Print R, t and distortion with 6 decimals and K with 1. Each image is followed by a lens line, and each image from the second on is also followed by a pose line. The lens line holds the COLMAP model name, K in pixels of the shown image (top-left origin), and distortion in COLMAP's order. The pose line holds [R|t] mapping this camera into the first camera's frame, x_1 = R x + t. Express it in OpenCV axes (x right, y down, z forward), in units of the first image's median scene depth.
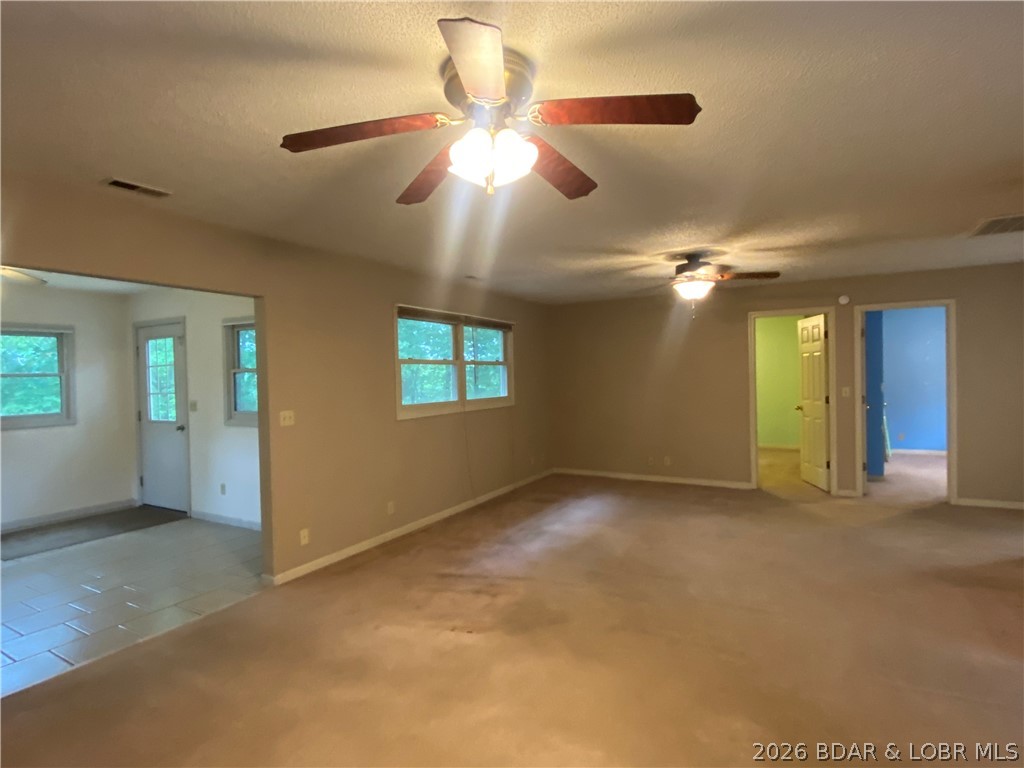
lens RADIAL K [[528.6, 0, 517.0], [0, 528.6, 379.8], [0, 0, 1]] dist [0.037447, -0.038543]
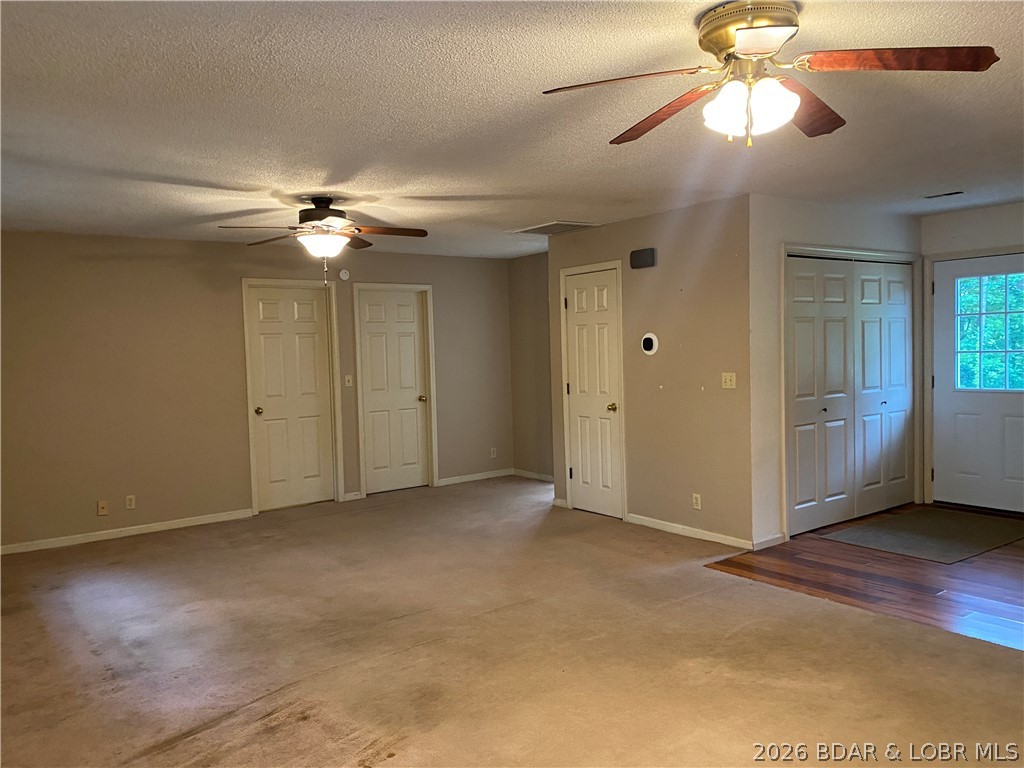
lens RADIAL K [[770.2, 0, 512.0], [0, 770.2, 384.0], [0, 0, 1]] dist [0.004890, -0.000386]
pose [[0.413414, -0.034749, 0.909880, -0.454369], [0.032289, 0.999203, 0.023489, 0.007482], [-0.909970, 0.019668, 0.414207, 0.256753]]
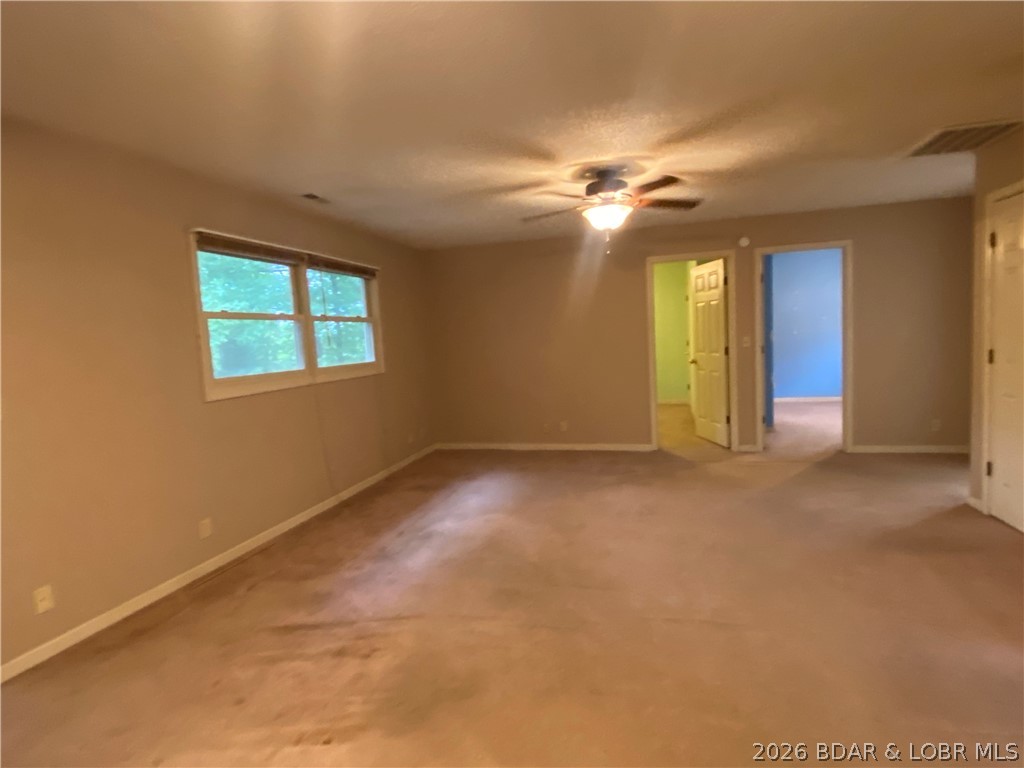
lens RADIAL K [[528.6, 0, 517.0], [0, 528.6, 379.8], [0, 0, 1]] dist [0.037447, -0.038543]
pose [[0.970405, -0.048853, 0.236488, -0.000064], [0.033175, 0.997007, 0.069829, 0.011896], [-0.239192, -0.059917, 0.969122, 0.202584]]
